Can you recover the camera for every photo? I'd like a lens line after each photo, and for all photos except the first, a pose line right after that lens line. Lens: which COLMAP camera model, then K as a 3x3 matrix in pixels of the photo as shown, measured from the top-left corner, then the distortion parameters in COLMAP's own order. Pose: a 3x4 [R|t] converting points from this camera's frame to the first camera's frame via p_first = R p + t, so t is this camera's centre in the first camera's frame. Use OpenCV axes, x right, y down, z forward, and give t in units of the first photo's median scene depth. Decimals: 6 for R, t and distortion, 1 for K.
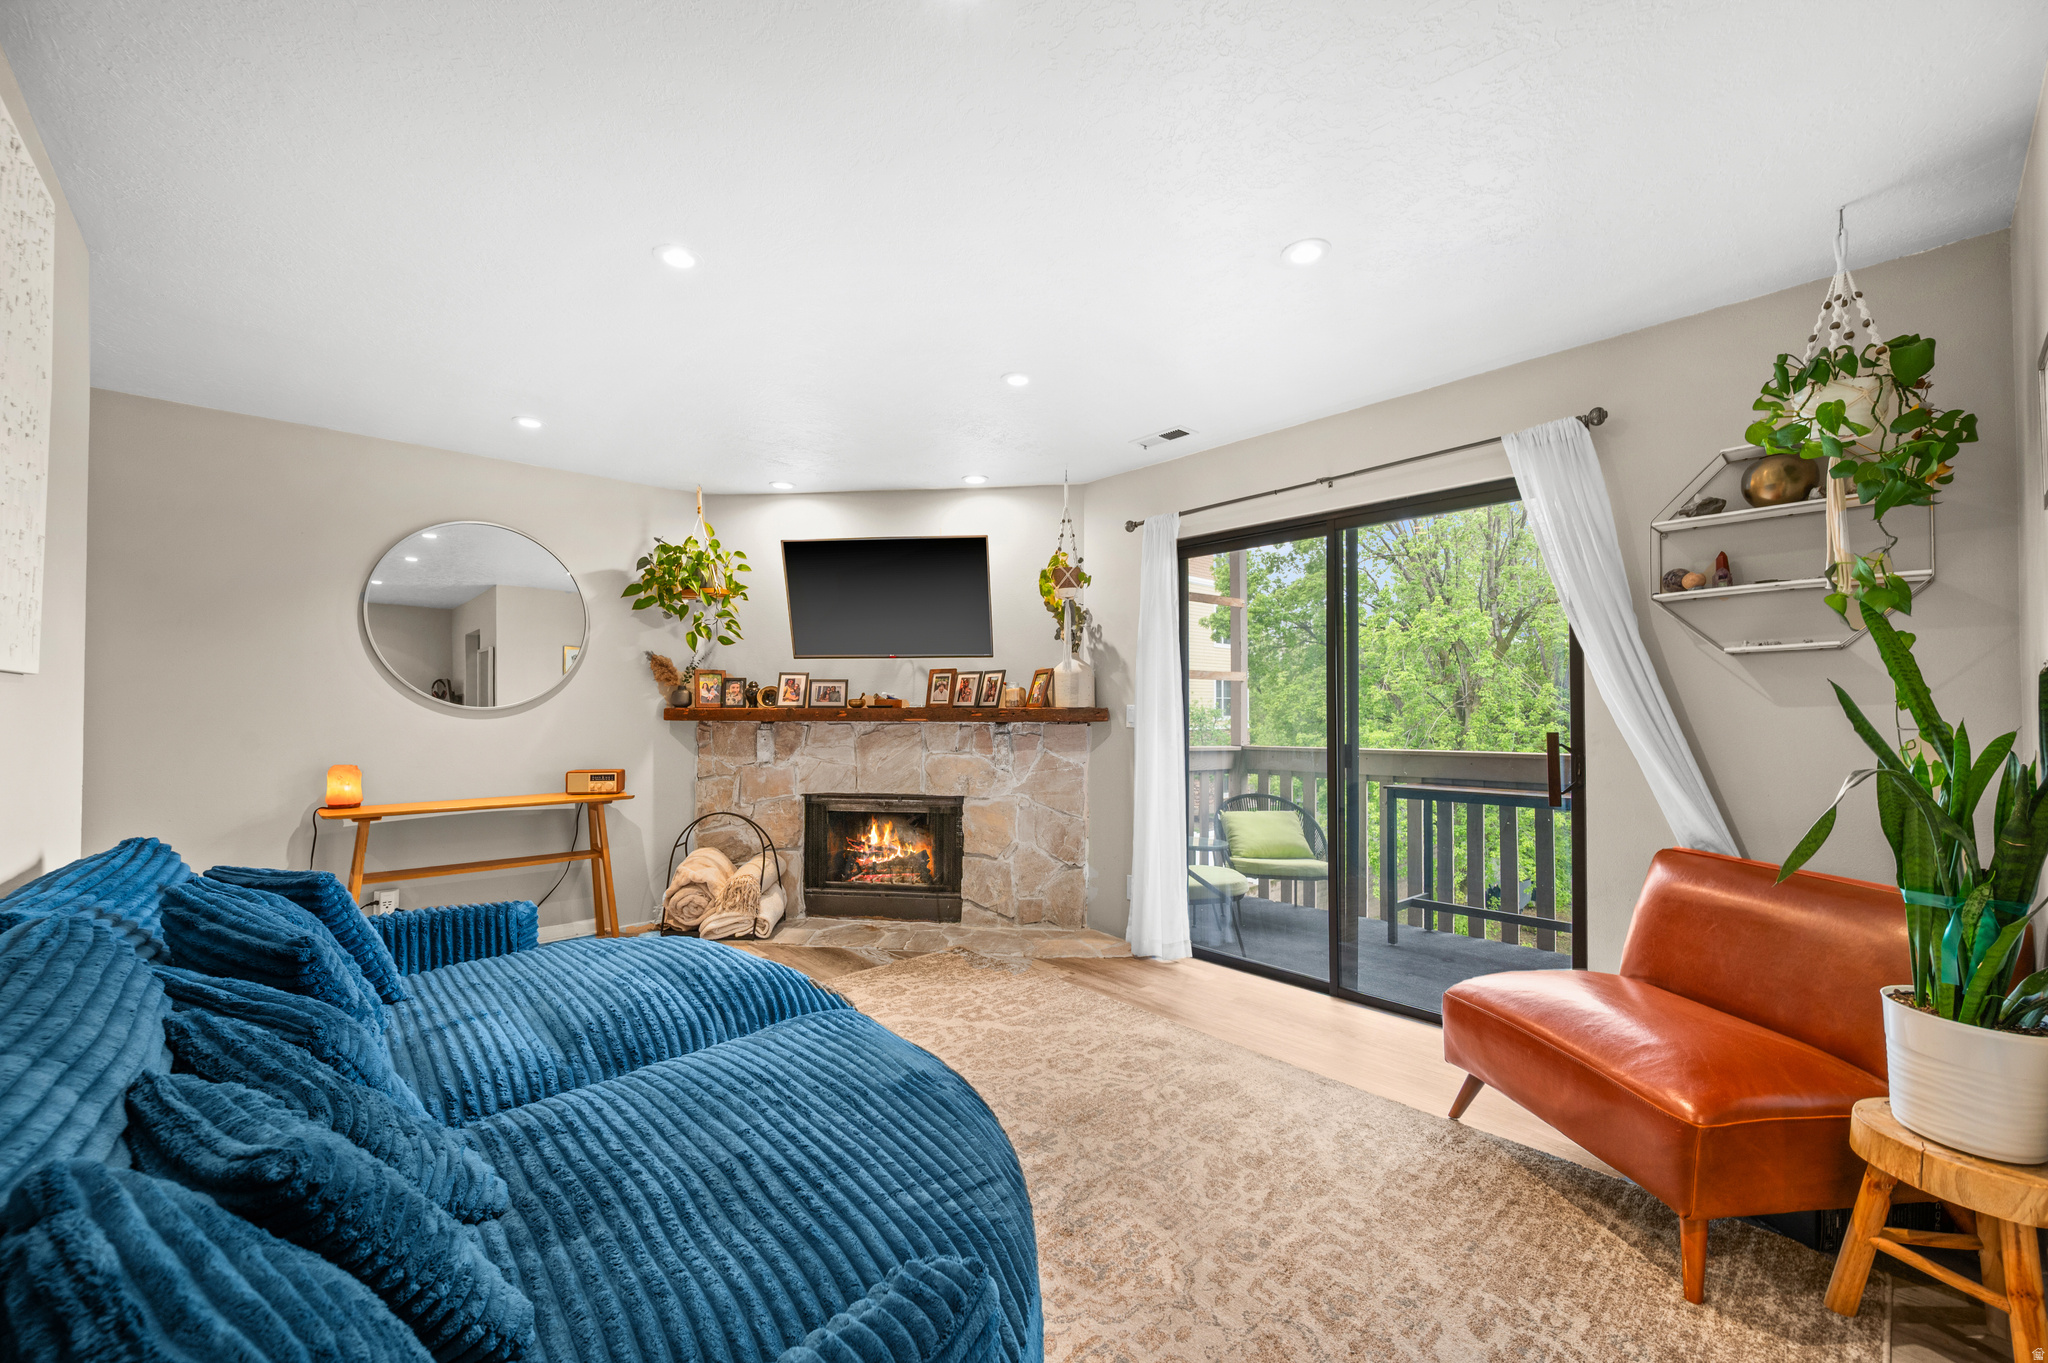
lens RADIAL K [[839.9, 0, 1028.1], [0, 839.9, 685.9], [0, 0, 1]] dist [0.000631, 0.000051]
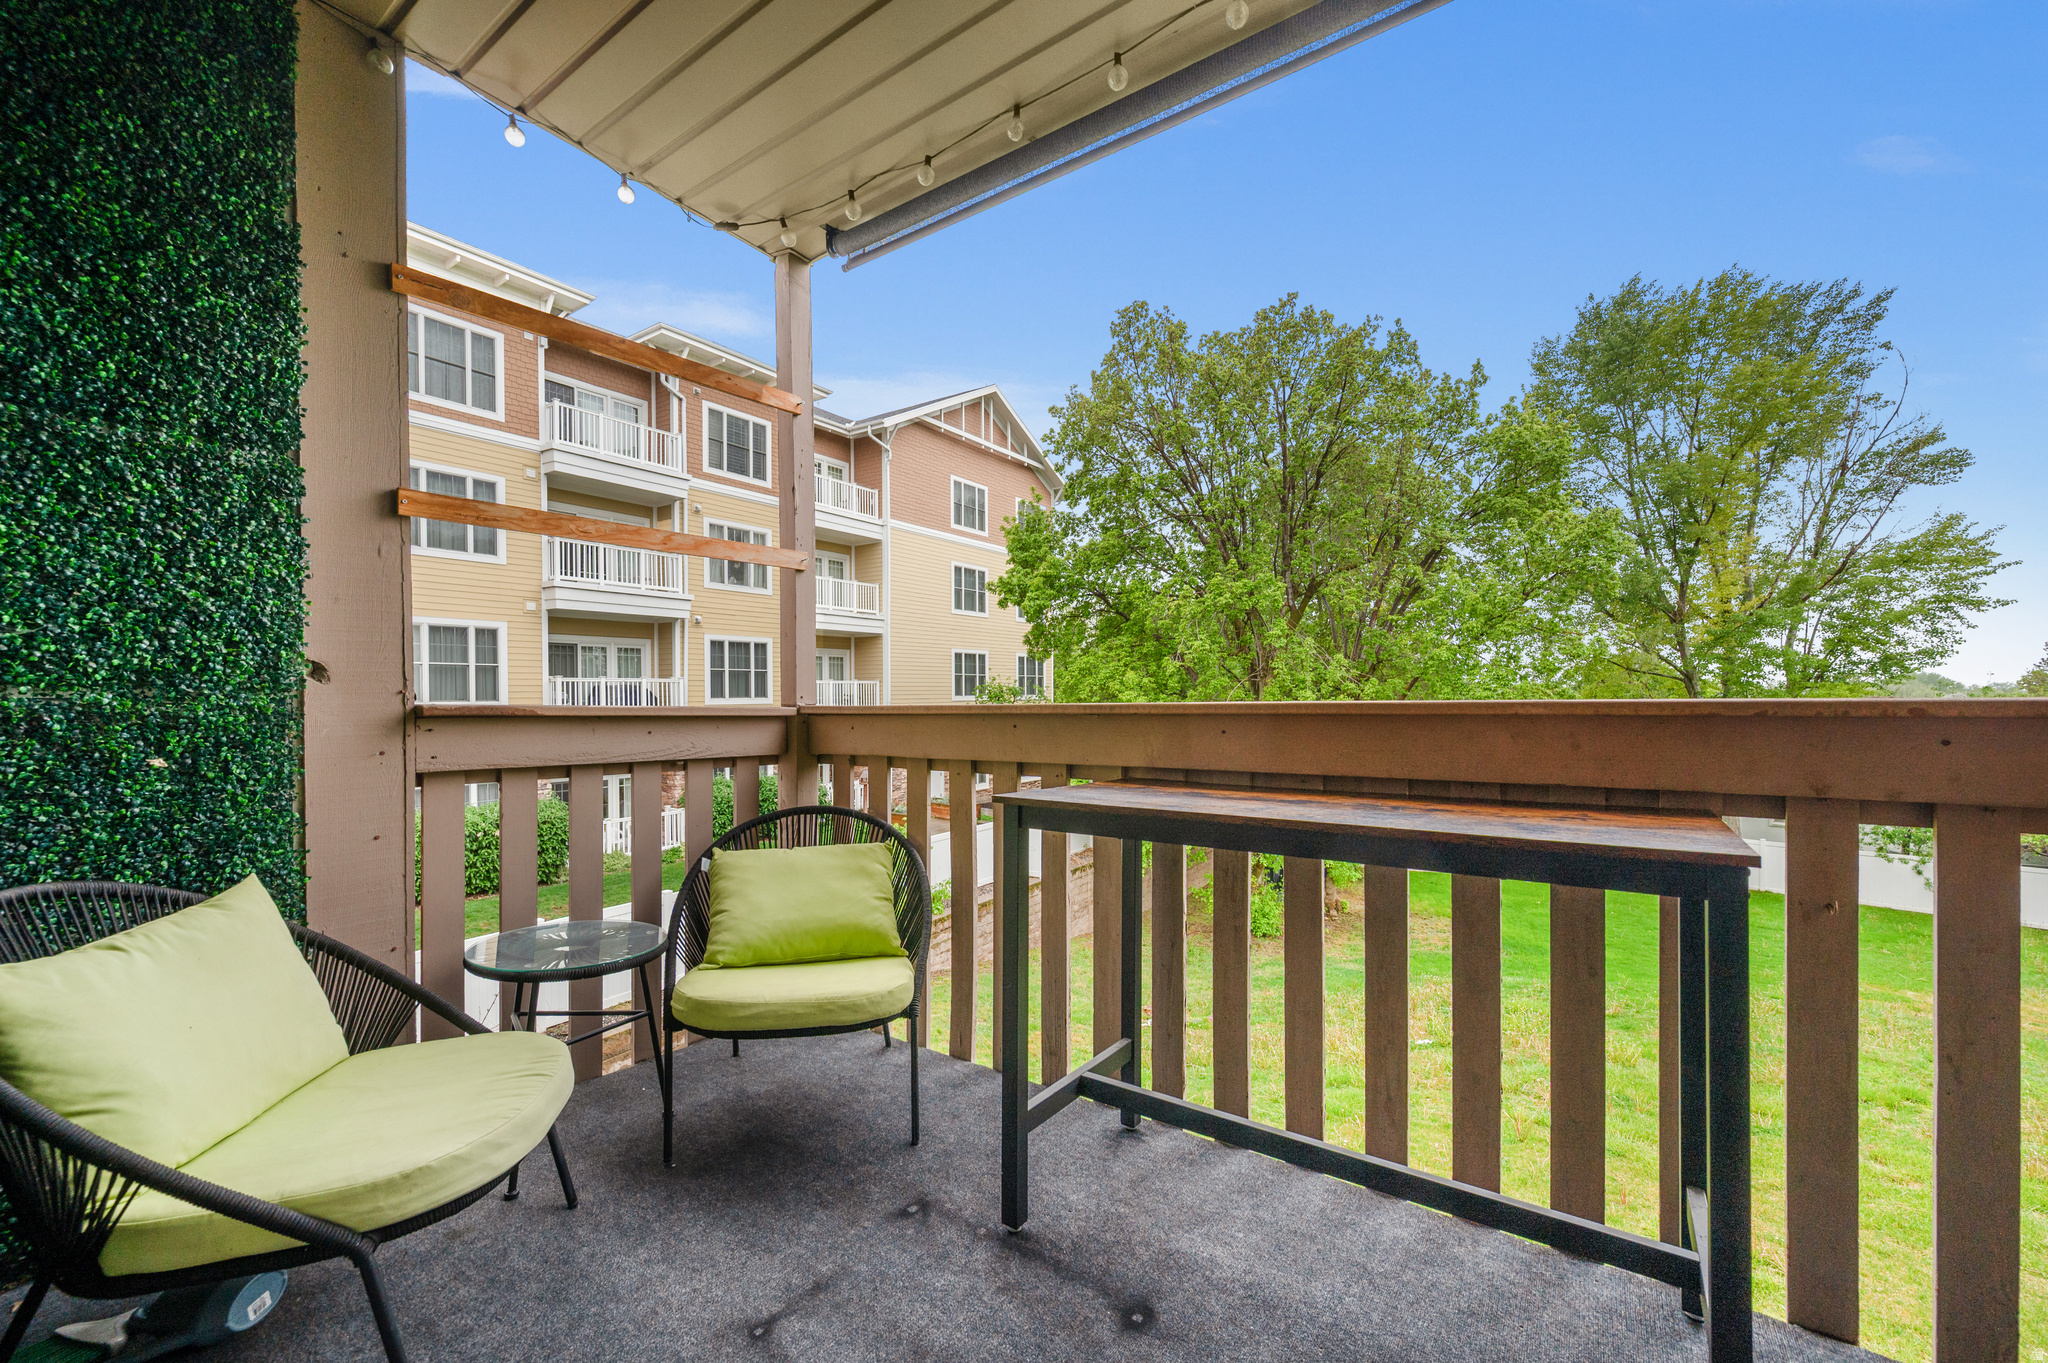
lens RADIAL K [[839.9, 0, 1029.5], [0, 839.9, 693.3], [0, 0, 1]] dist [0.000631, 0.000051]
pose [[0.977905, -0.003915, 0.209011, 0.074378], [-0.002338, 0.999557, 0.029657, 0.013356], [-0.209035, -0.029490, 0.977463, 0.136915]]
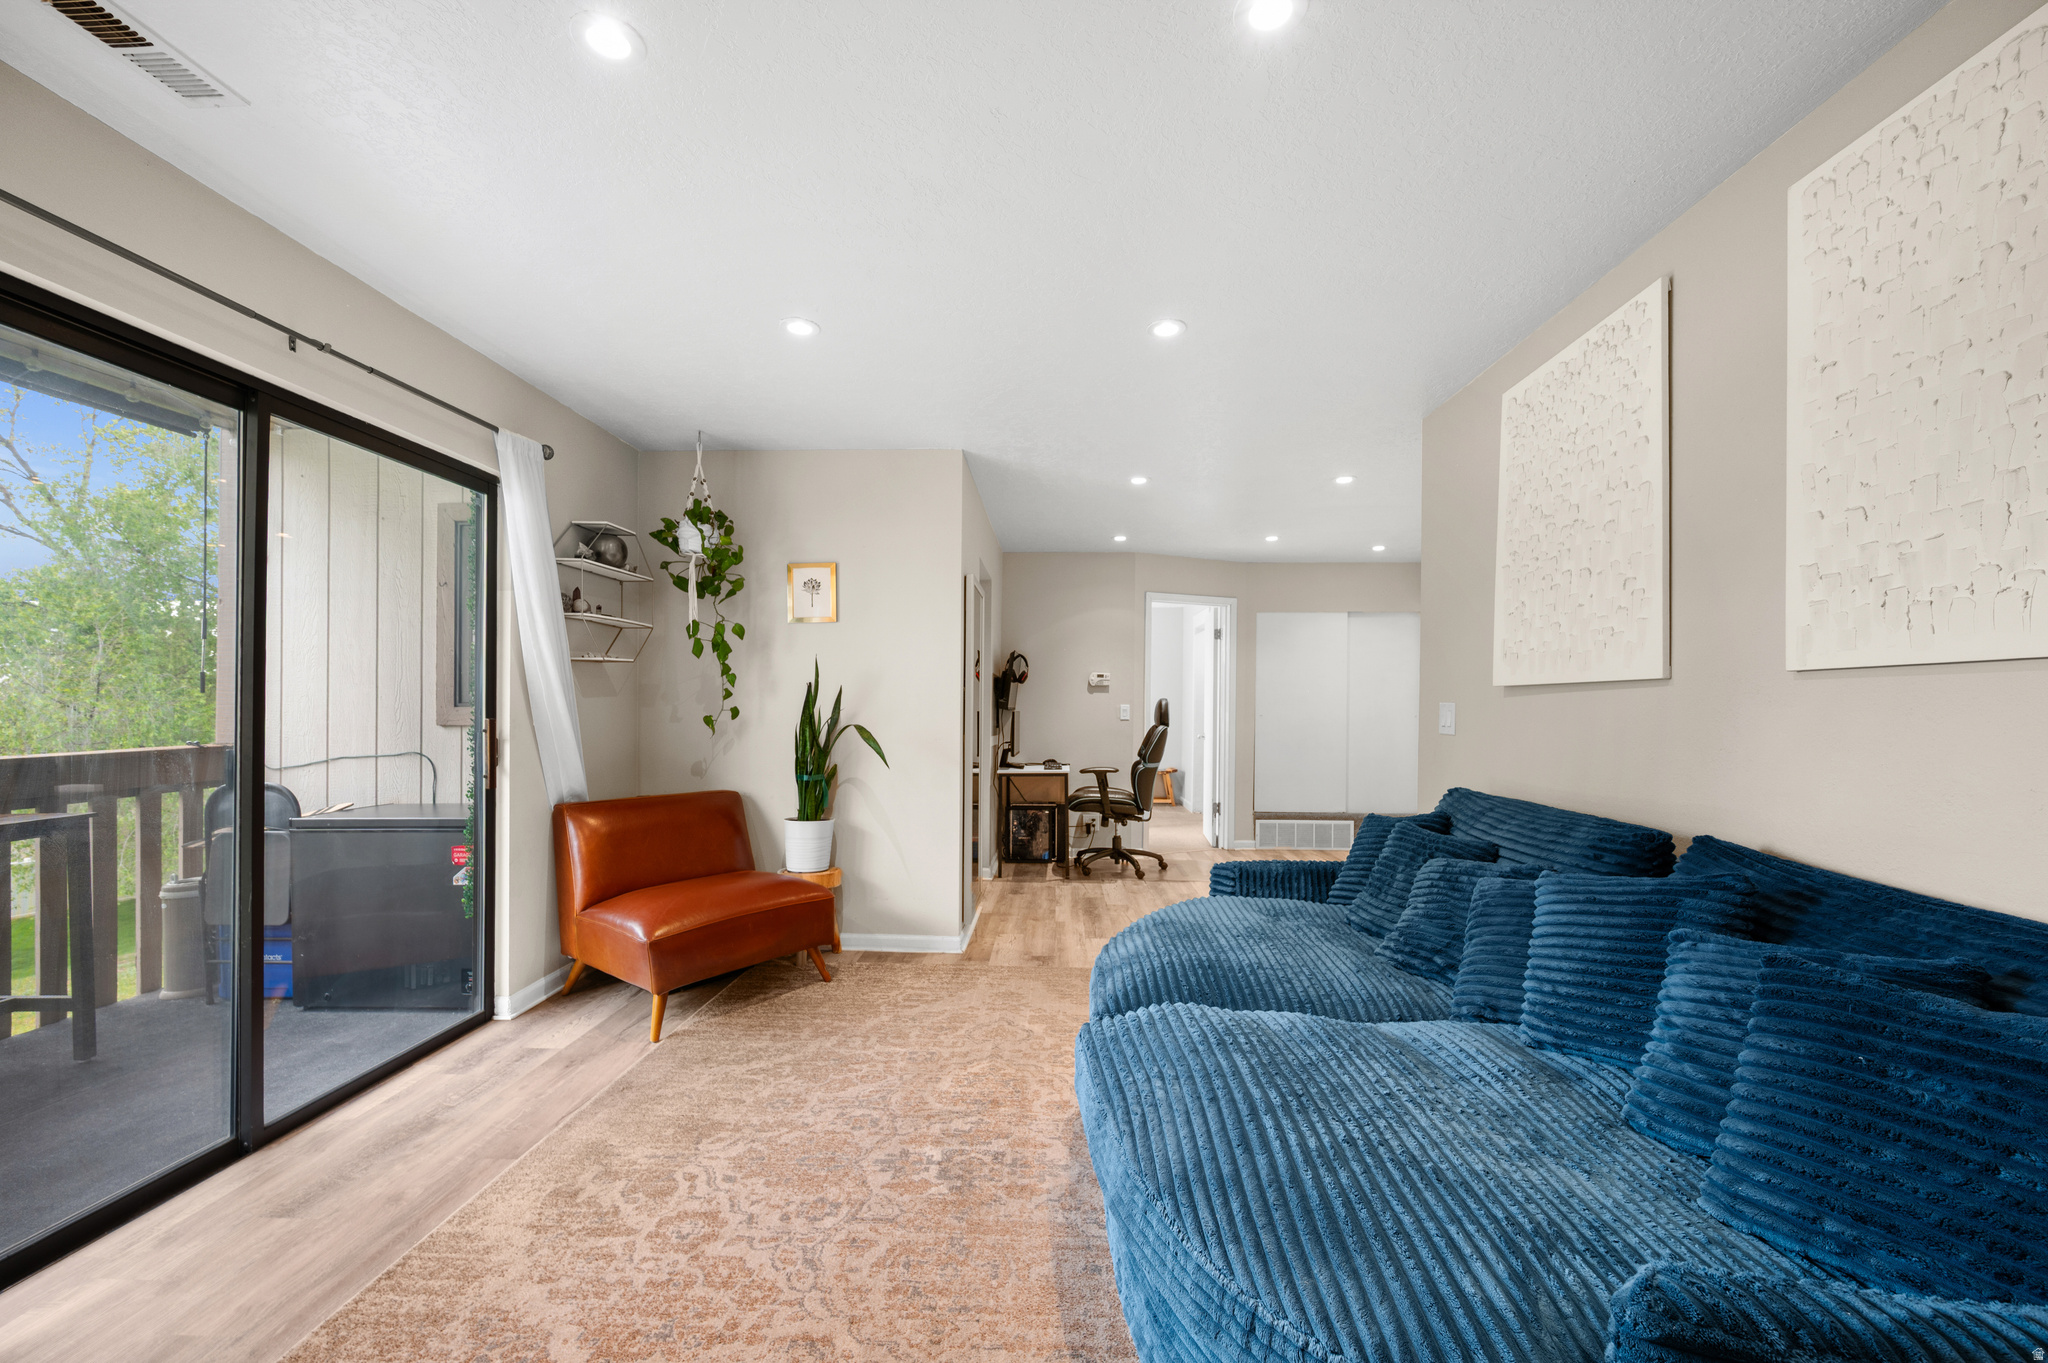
lens RADIAL K [[839.9, 0, 1029.2], [0, 839.9, 701.8], [0, 0, 1]] dist [0.000631, 0.000051]
pose [[-0.726815, -0.001313, 0.686832, -0.581190], [-0.024970, 0.999388, -0.024513, 0.039383], [-0.686379, -0.034966, -0.726403, 1.262224]]
